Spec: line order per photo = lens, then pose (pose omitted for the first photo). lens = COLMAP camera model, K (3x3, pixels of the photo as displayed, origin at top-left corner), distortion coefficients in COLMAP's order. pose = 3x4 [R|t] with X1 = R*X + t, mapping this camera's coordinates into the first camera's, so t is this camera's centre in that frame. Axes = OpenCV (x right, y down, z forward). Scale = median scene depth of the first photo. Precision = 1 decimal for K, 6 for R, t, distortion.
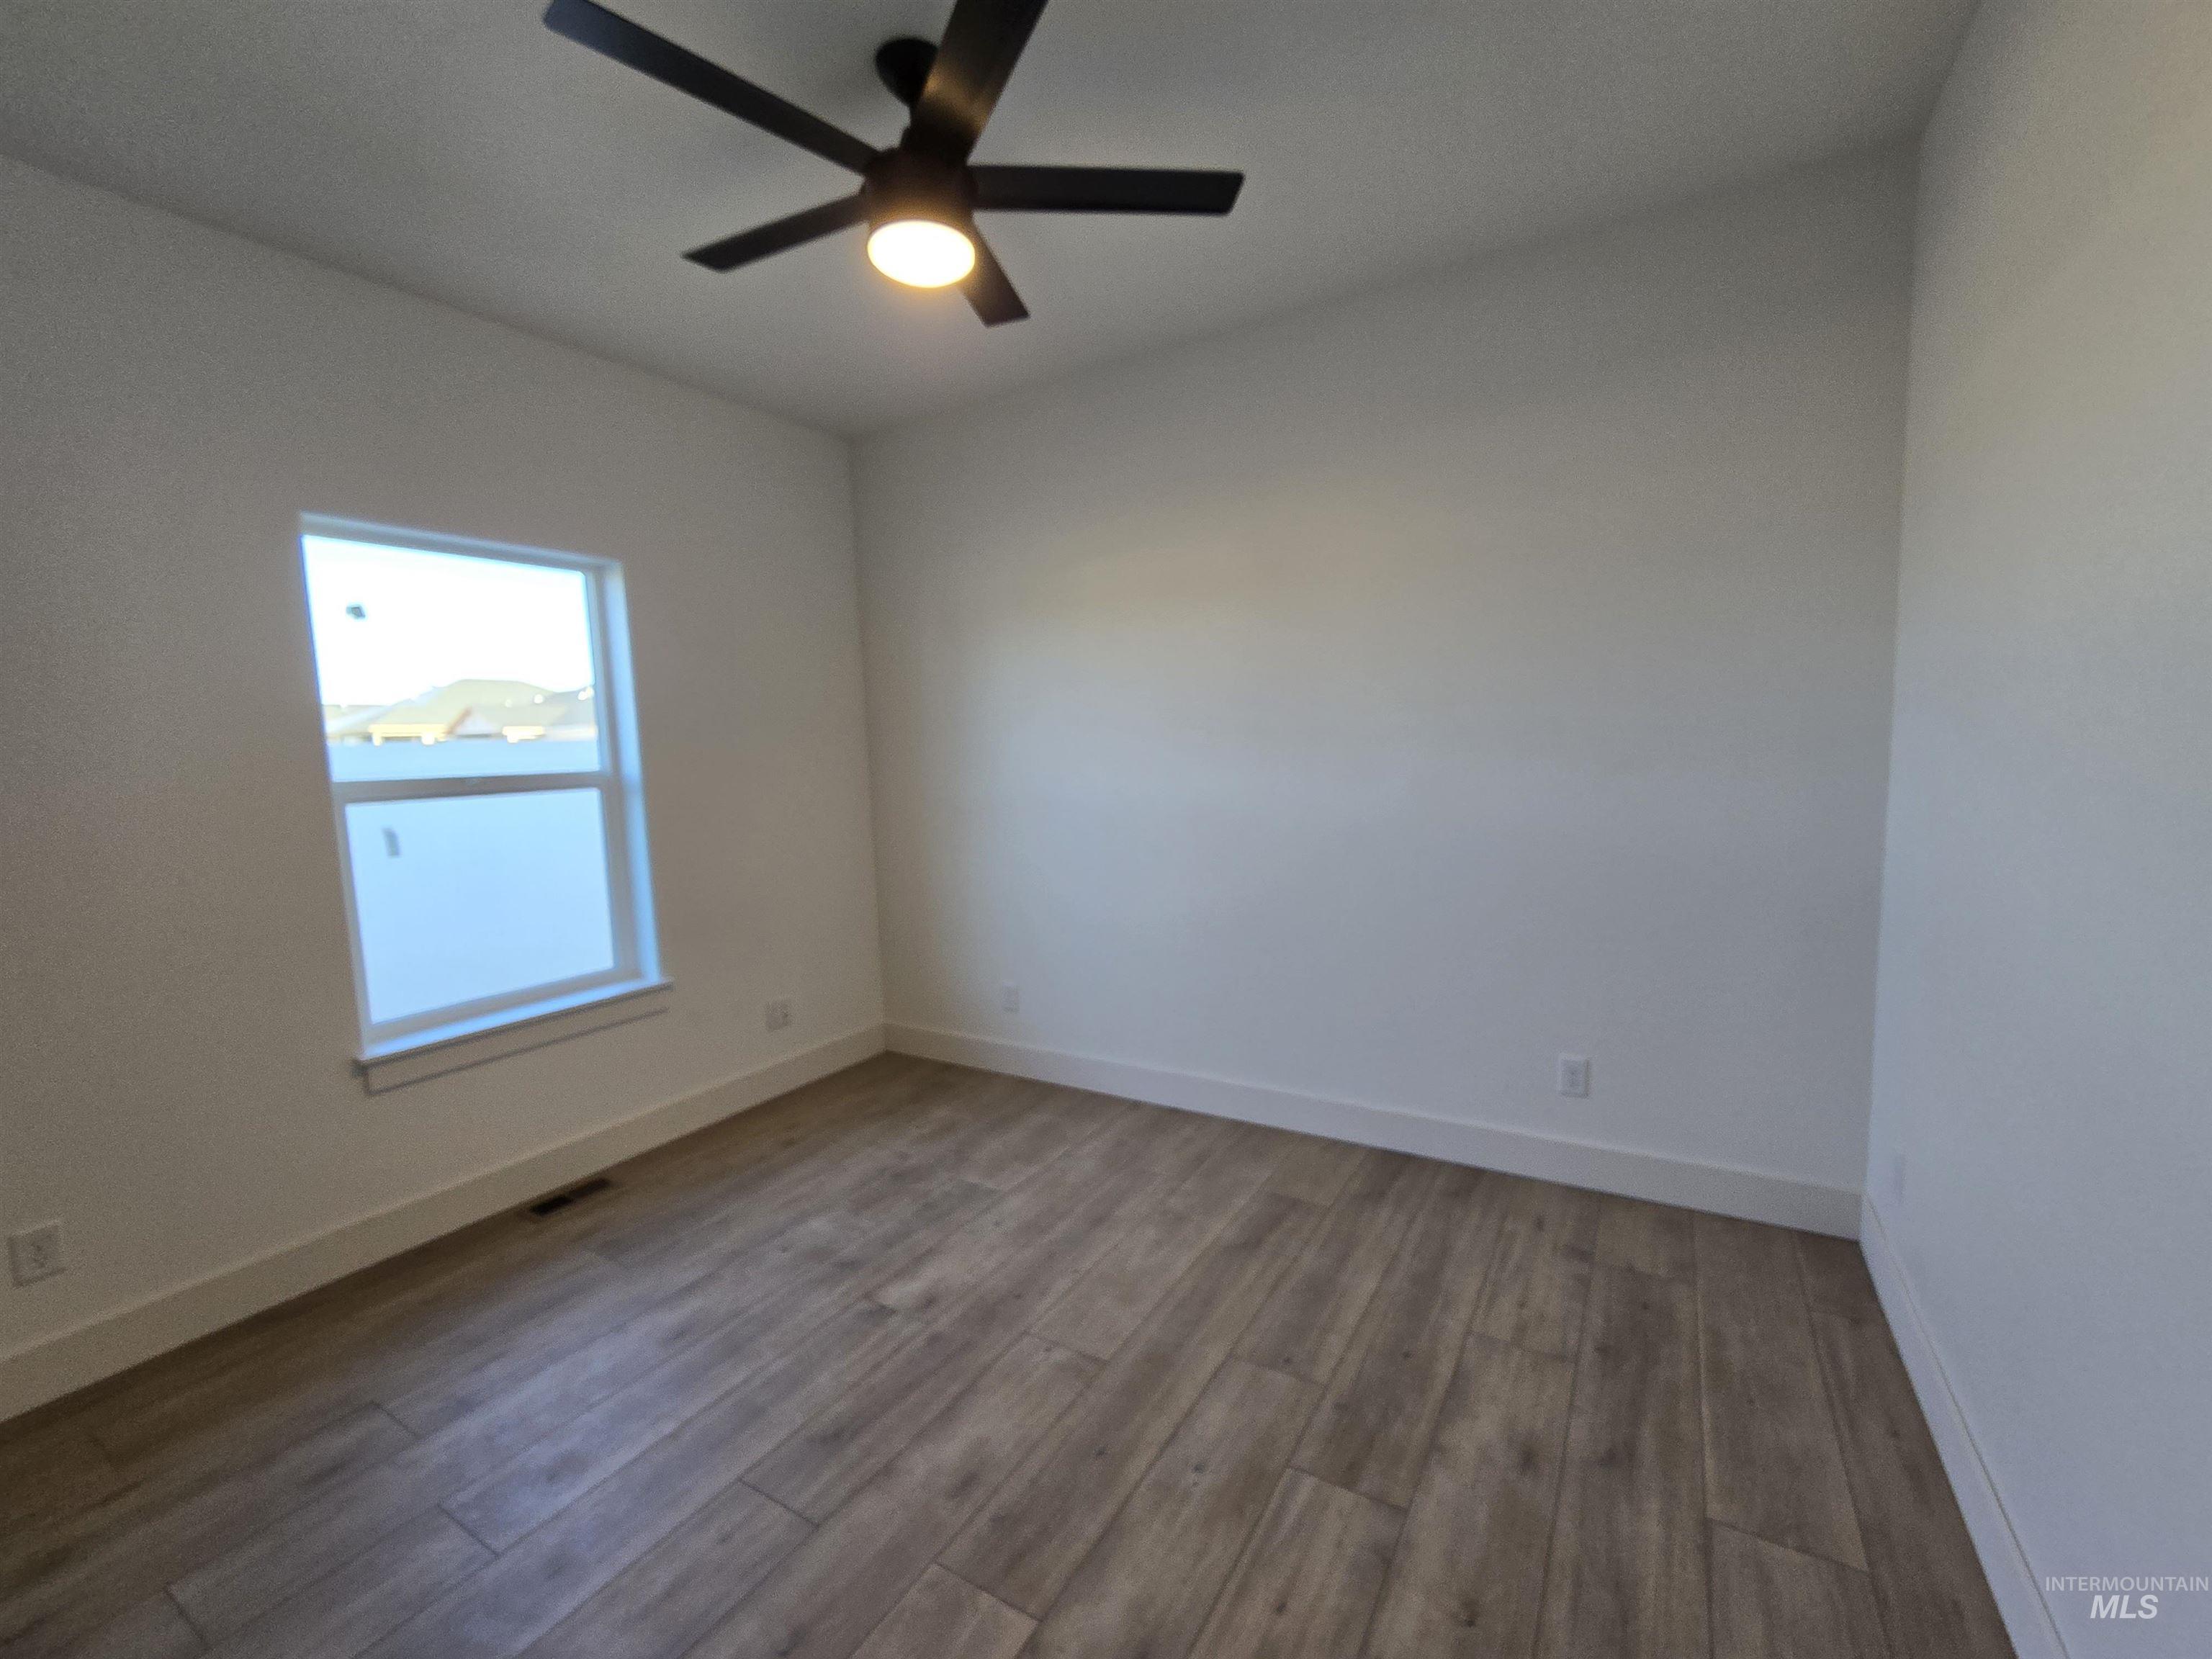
lens RADIAL K [[916.6, 0, 1109.6], [0, 916.6, 815.3], [0, 0, 1]] dist [-0.004664, 0.000243]
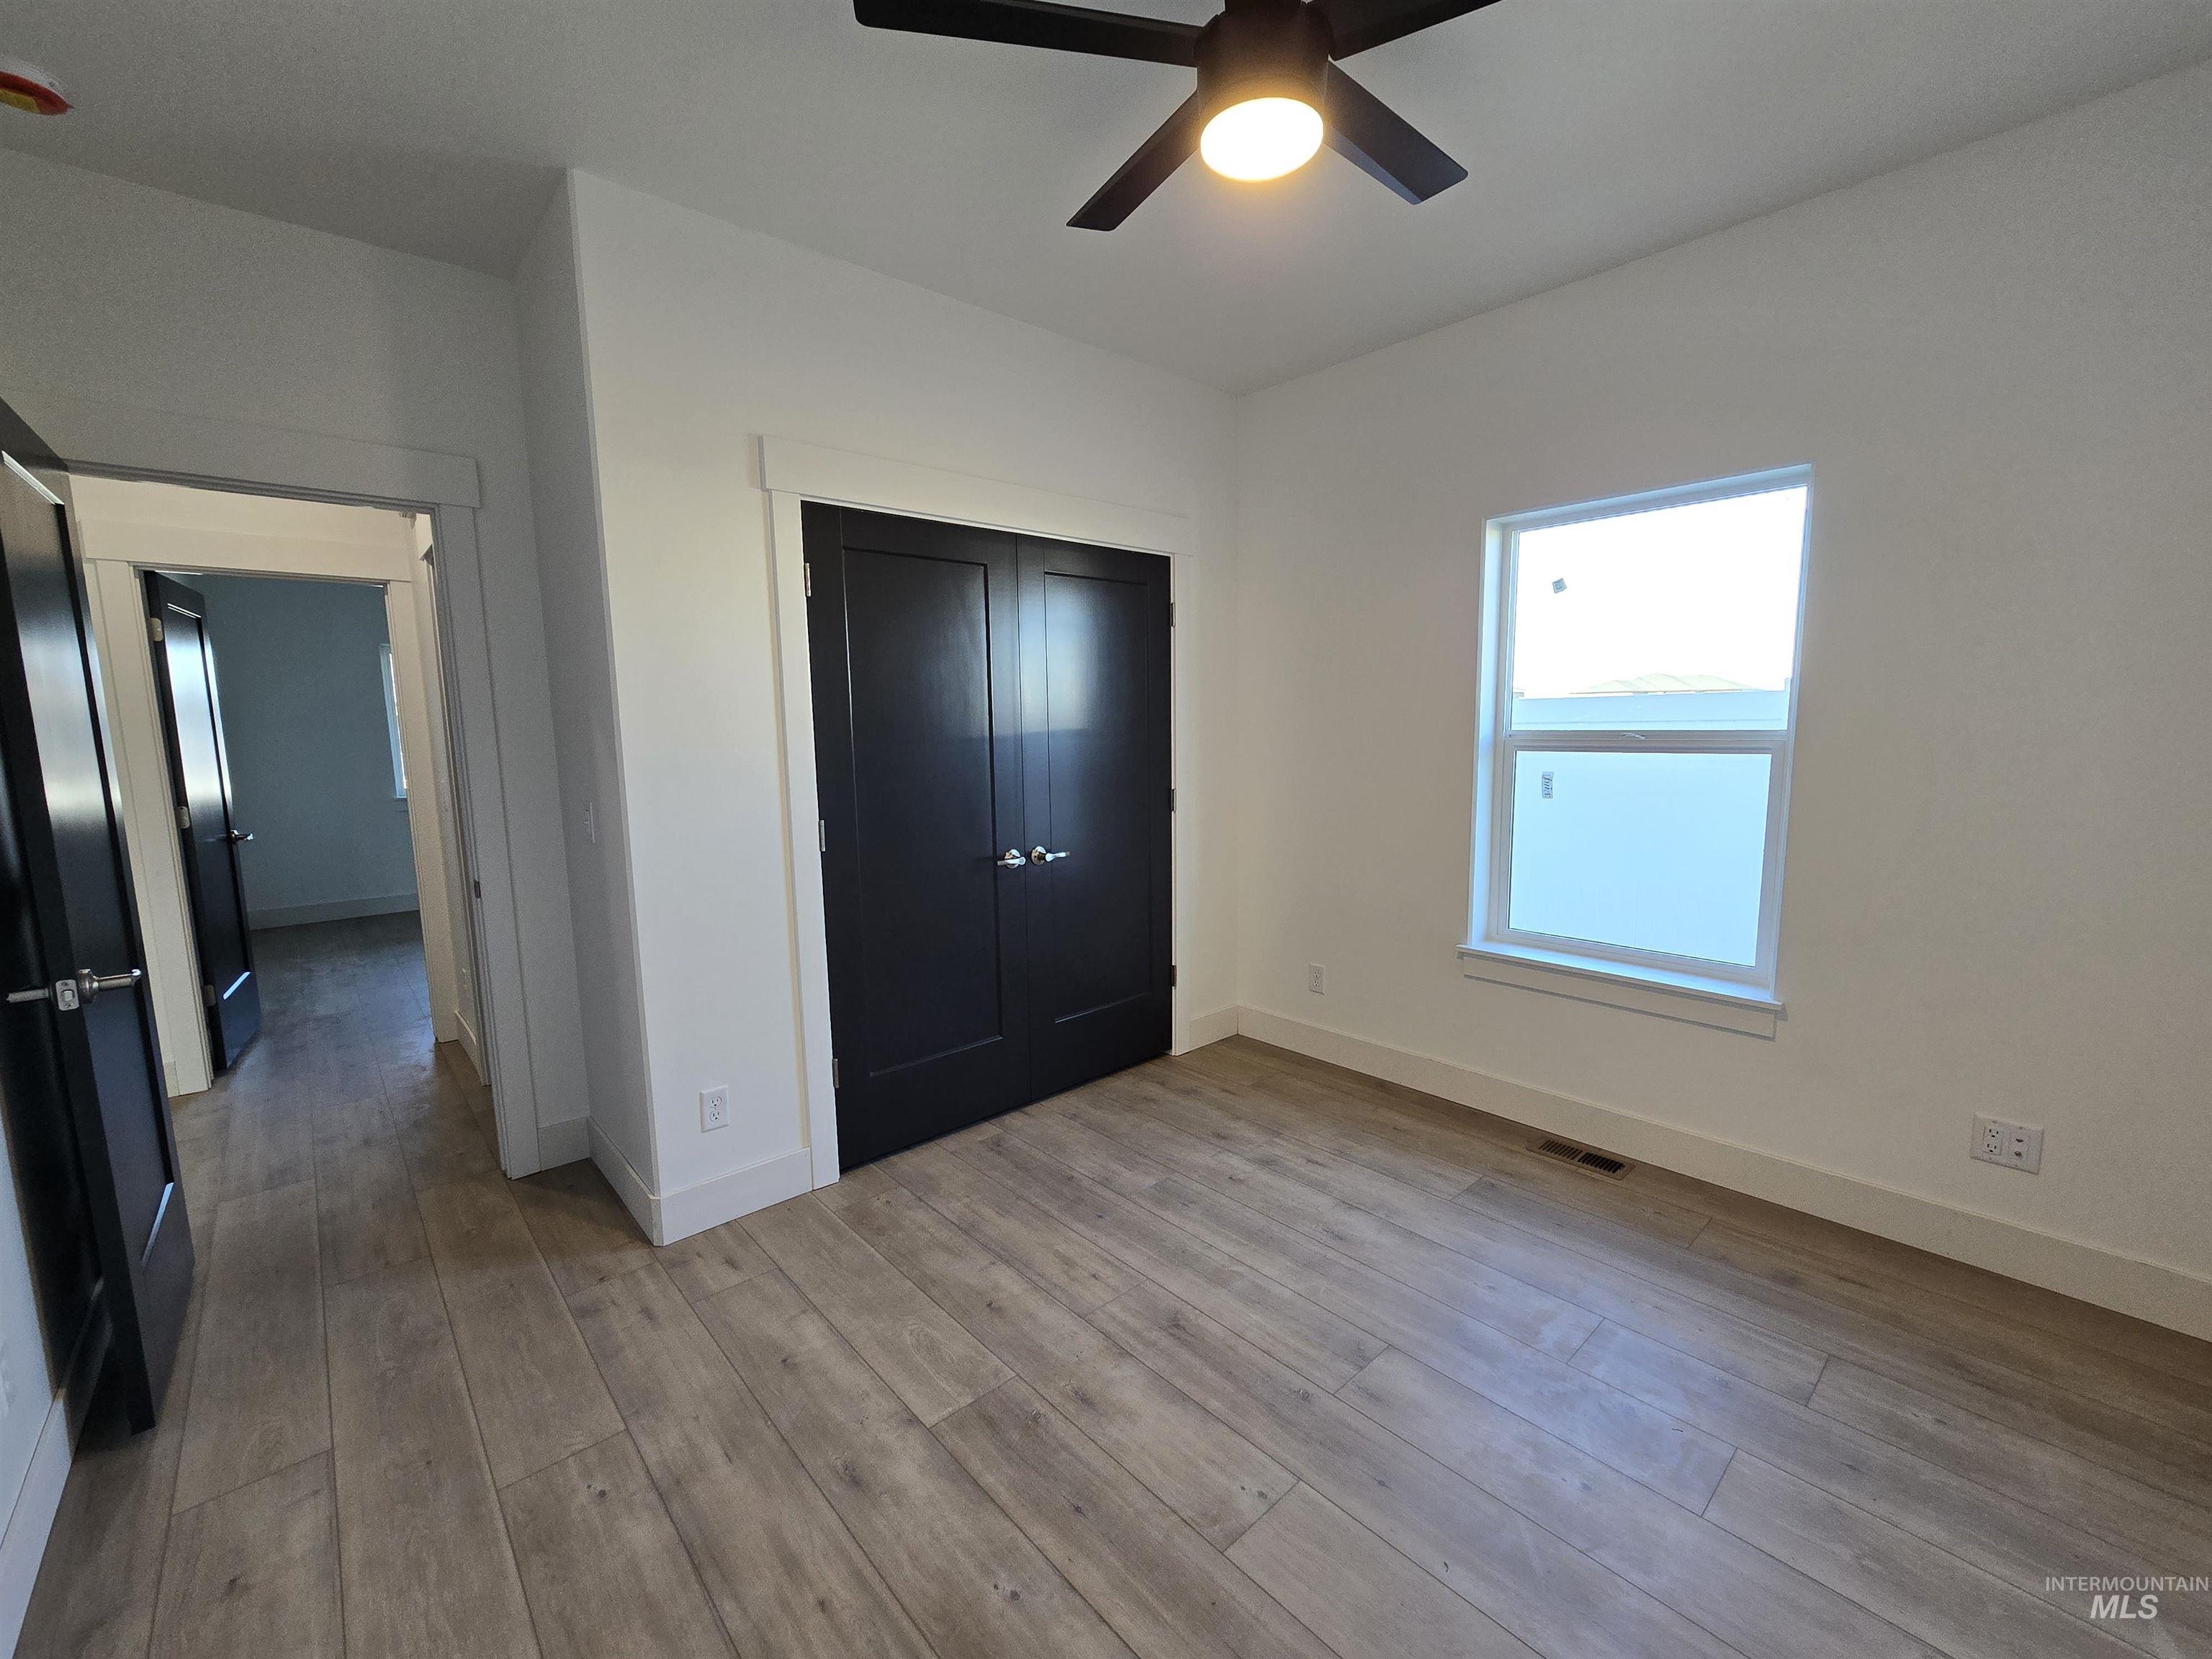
lens RADIAL K [[906.6, 0, 1100.7], [0, 906.6, 839.7], [0, 0, 1]] dist [-0.002086, 0.000185]
pose [[-0.286826, 0.169282, -0.942908, 0.698197], [-0.050208, 0.980255, 0.191259, -0.138465], [0.956666, 0.102200, -0.272663, 1.142895]]
